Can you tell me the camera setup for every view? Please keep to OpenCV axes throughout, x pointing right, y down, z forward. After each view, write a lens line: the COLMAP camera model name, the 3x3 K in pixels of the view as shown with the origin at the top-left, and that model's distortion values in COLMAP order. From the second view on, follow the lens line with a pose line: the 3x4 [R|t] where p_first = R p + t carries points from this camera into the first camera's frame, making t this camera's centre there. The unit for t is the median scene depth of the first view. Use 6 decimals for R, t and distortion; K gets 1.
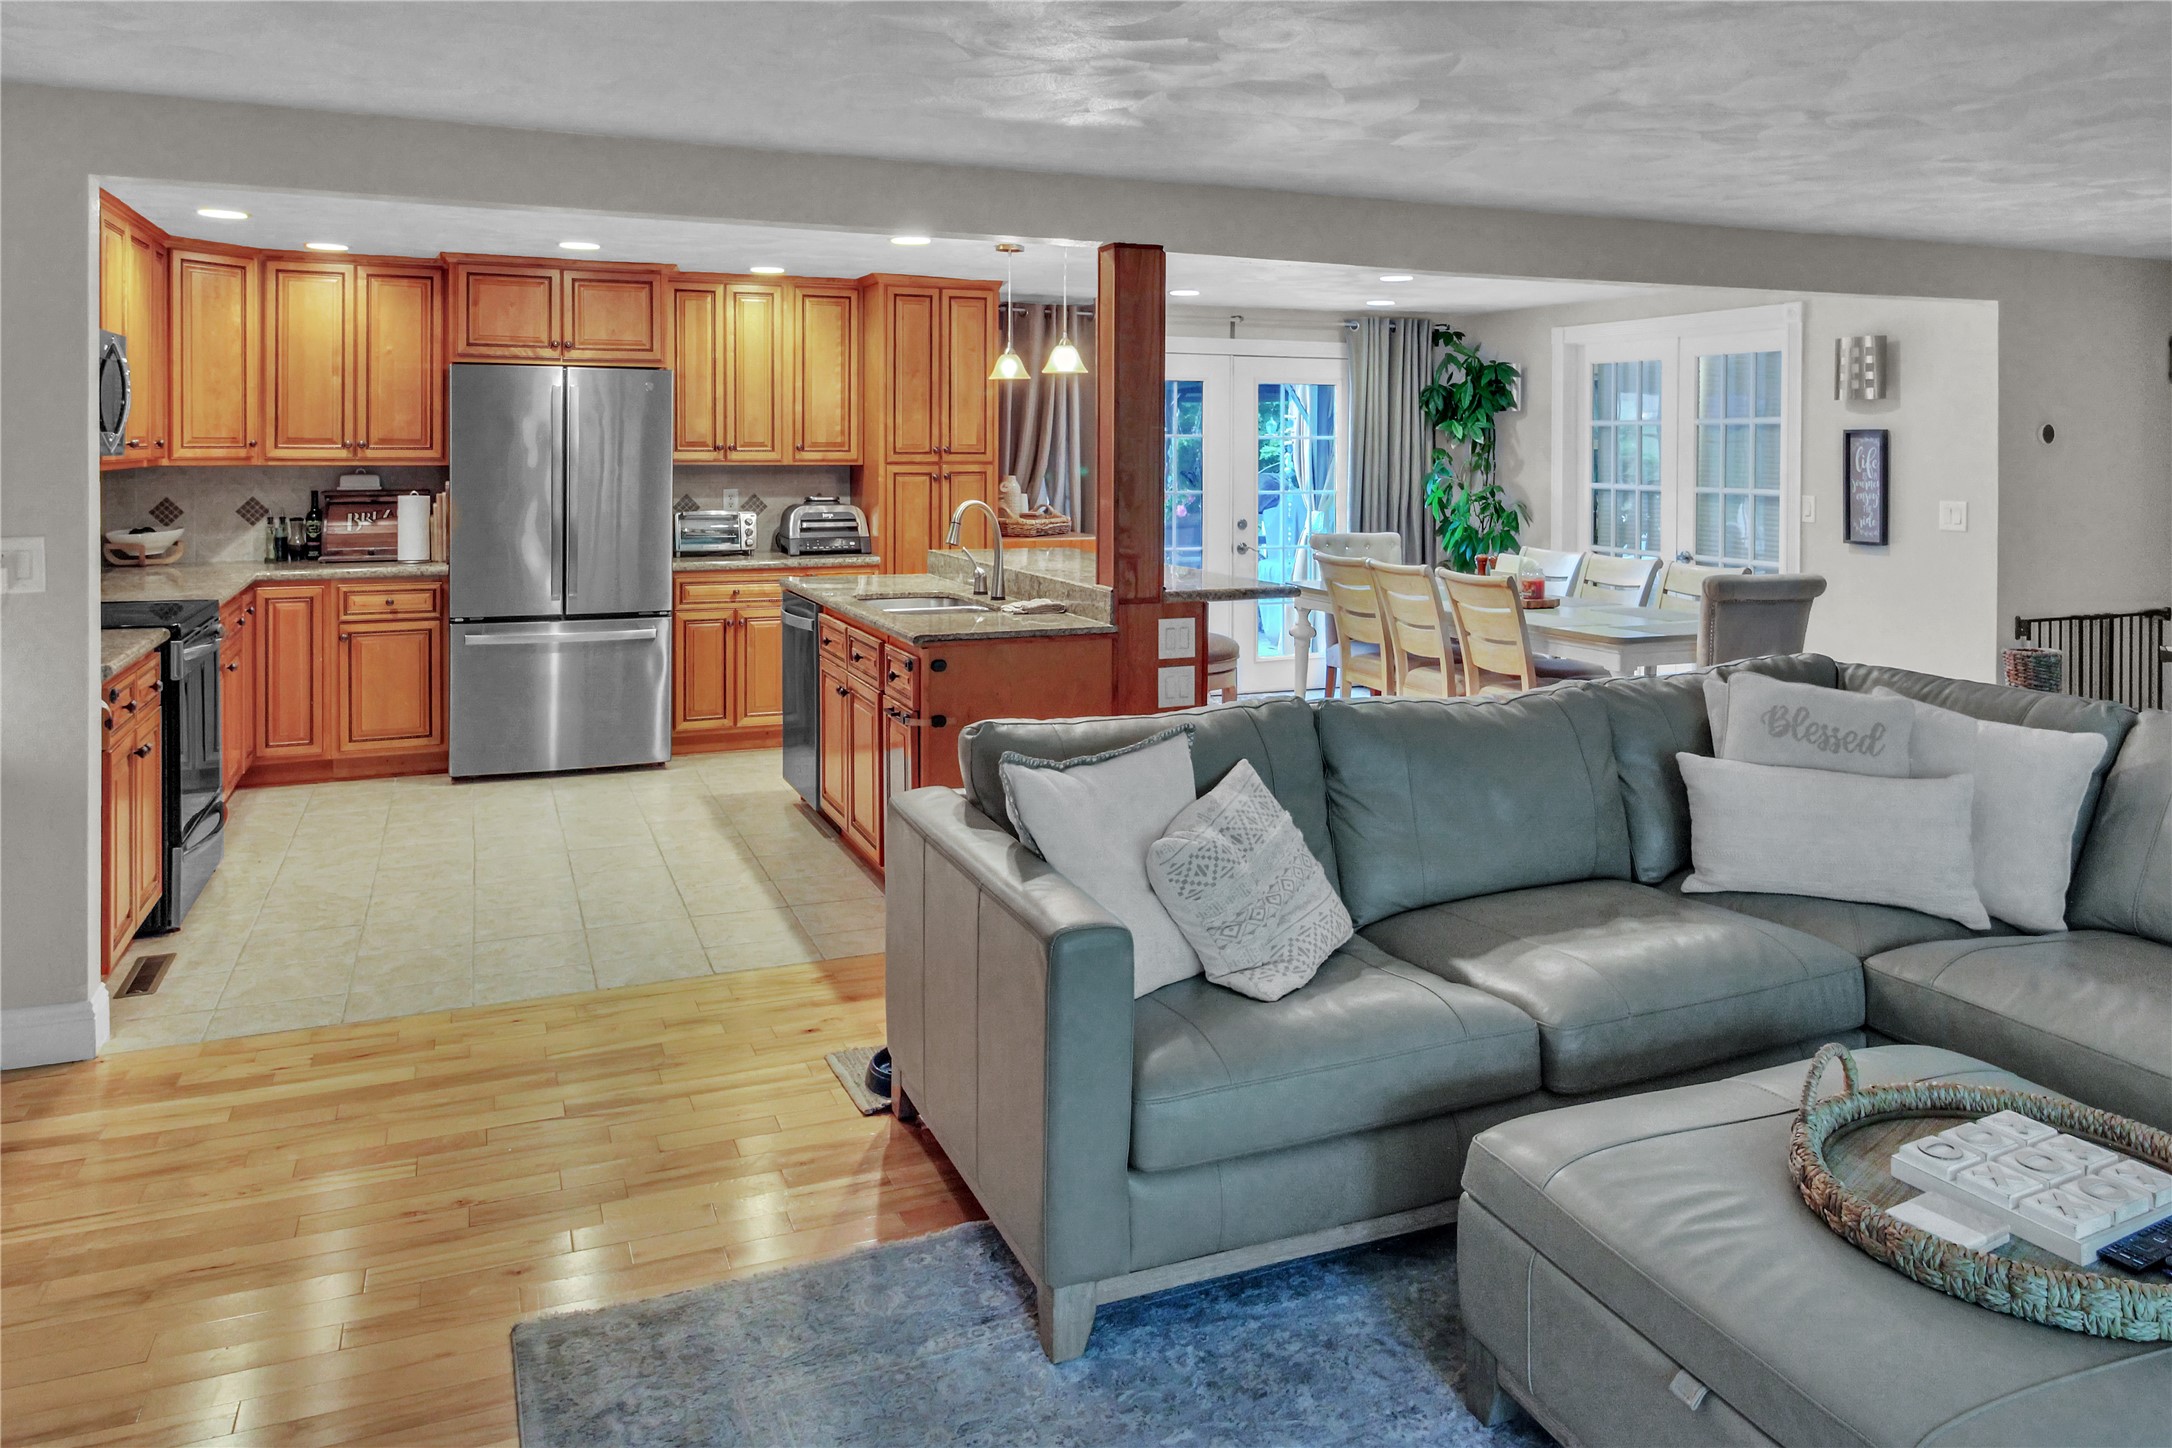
lens RADIAL K [[1524.1, 0, 1094.7], [0, 1524.1, 452.1], [0, 0, 1]] dist [0.008899, -0.006416]
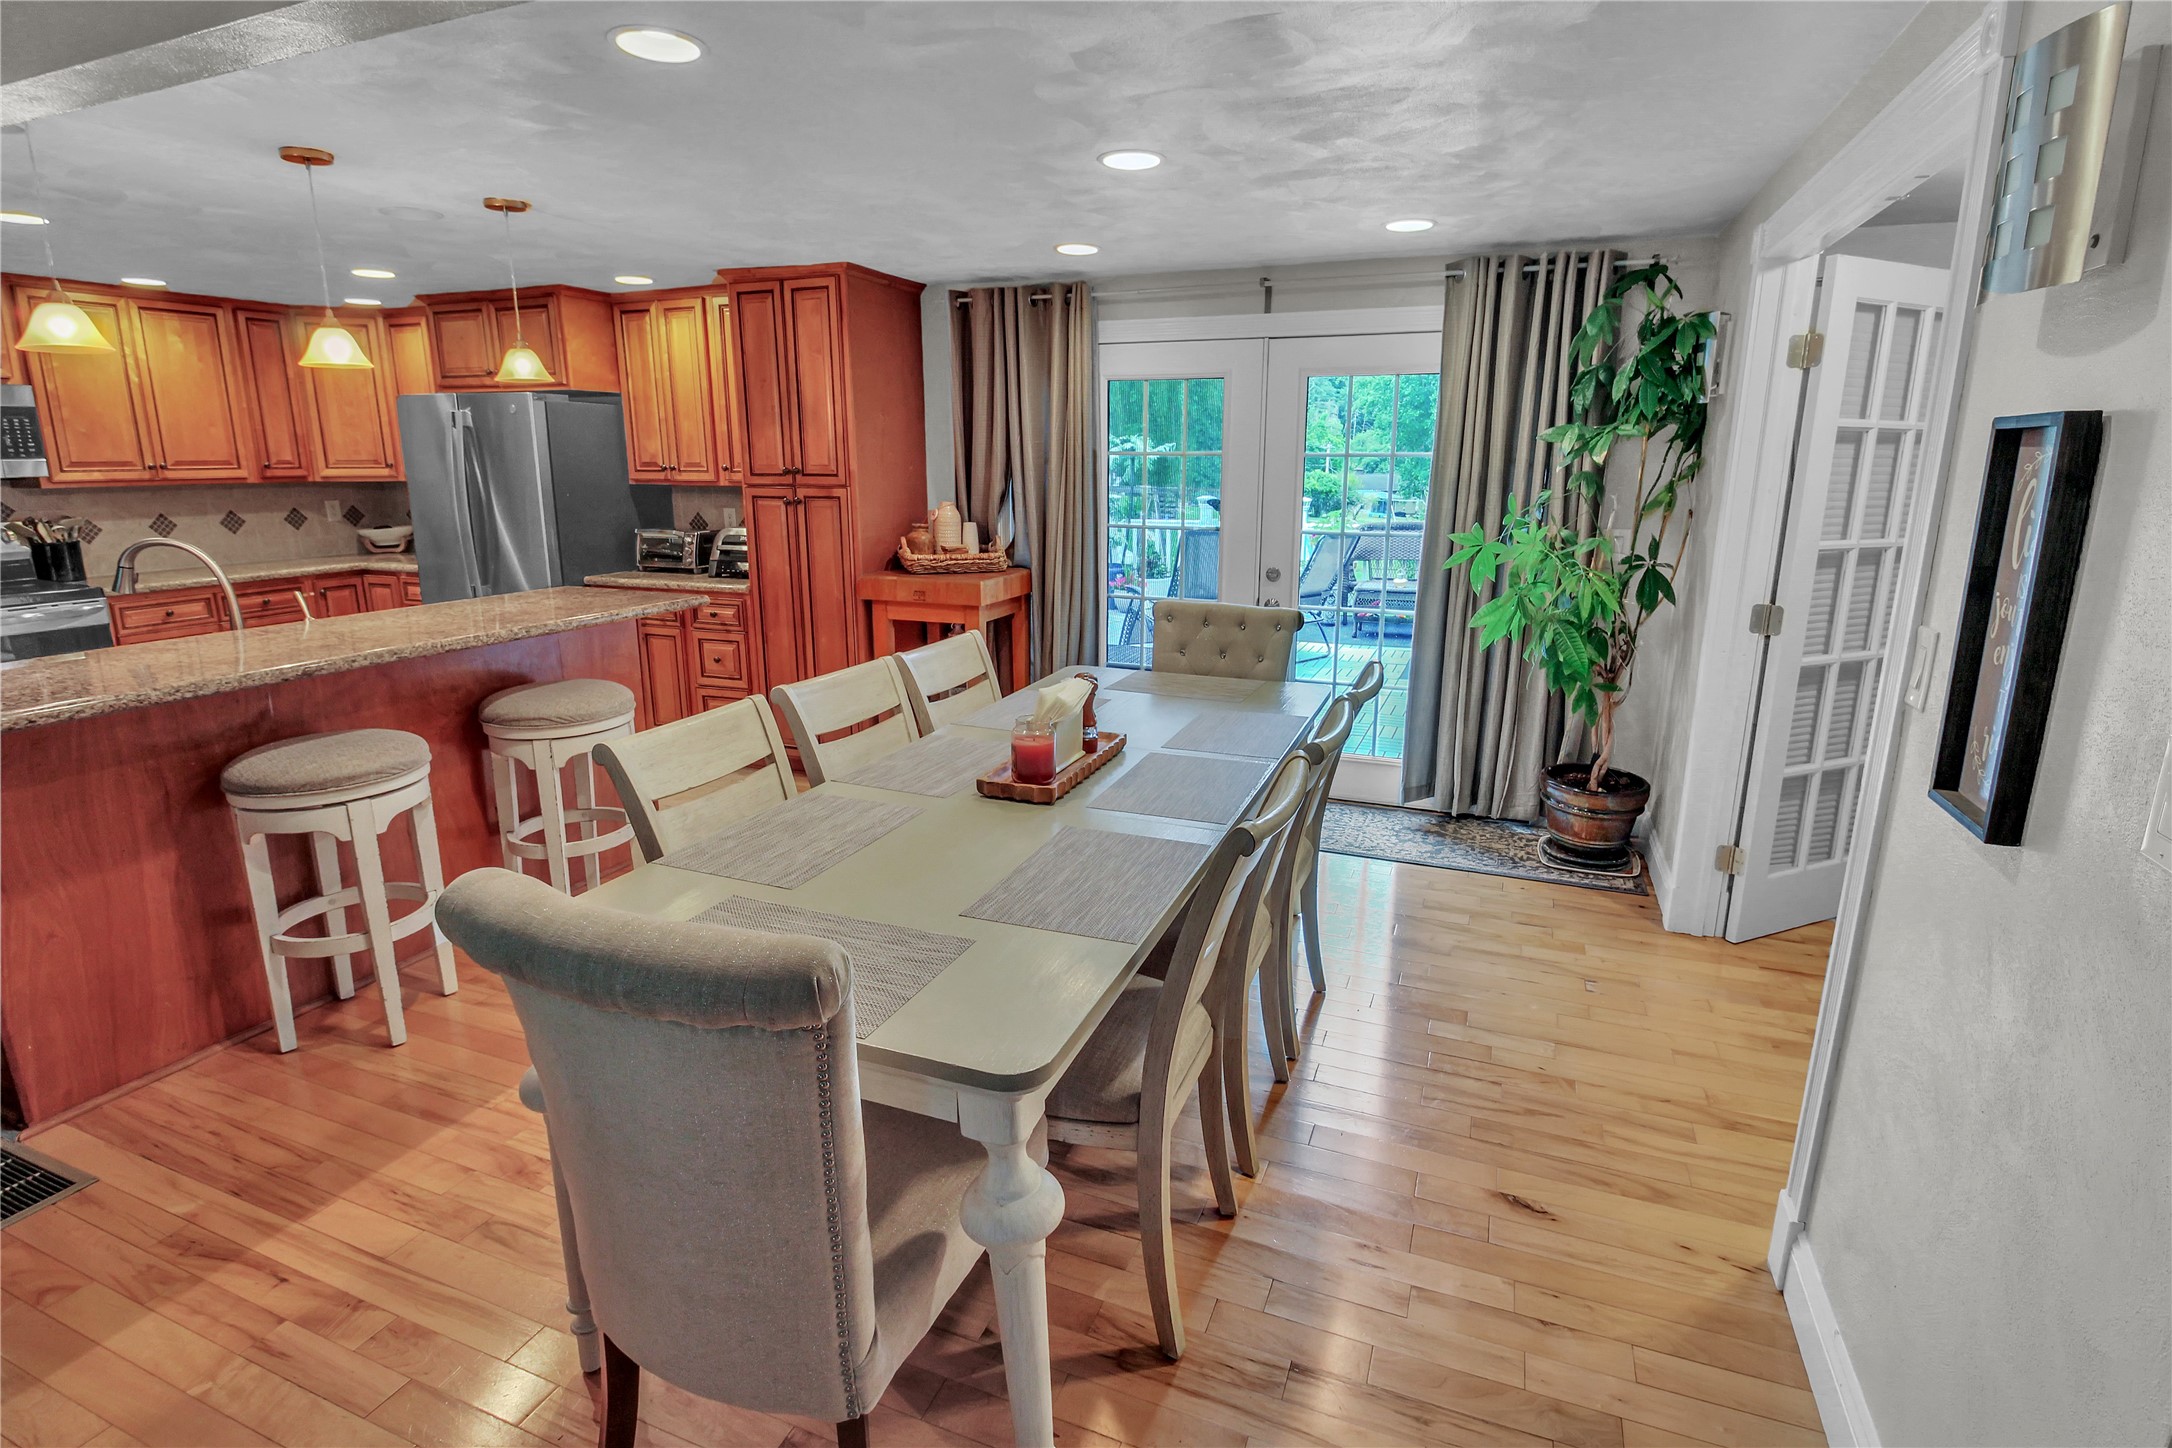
lens RADIAL K [[1037.3, 0, 1104.5], [0, 1037.3, 703.1], [0, 0, 1]] dist [-0.001355, -0.012907]
pose [[0.715050, 0.156544, -0.681320, 0.539472], [-0.004504, 0.975617, 0.219436, -0.003165], [0.699059, -0.153839, 0.698320, 0.784688]]
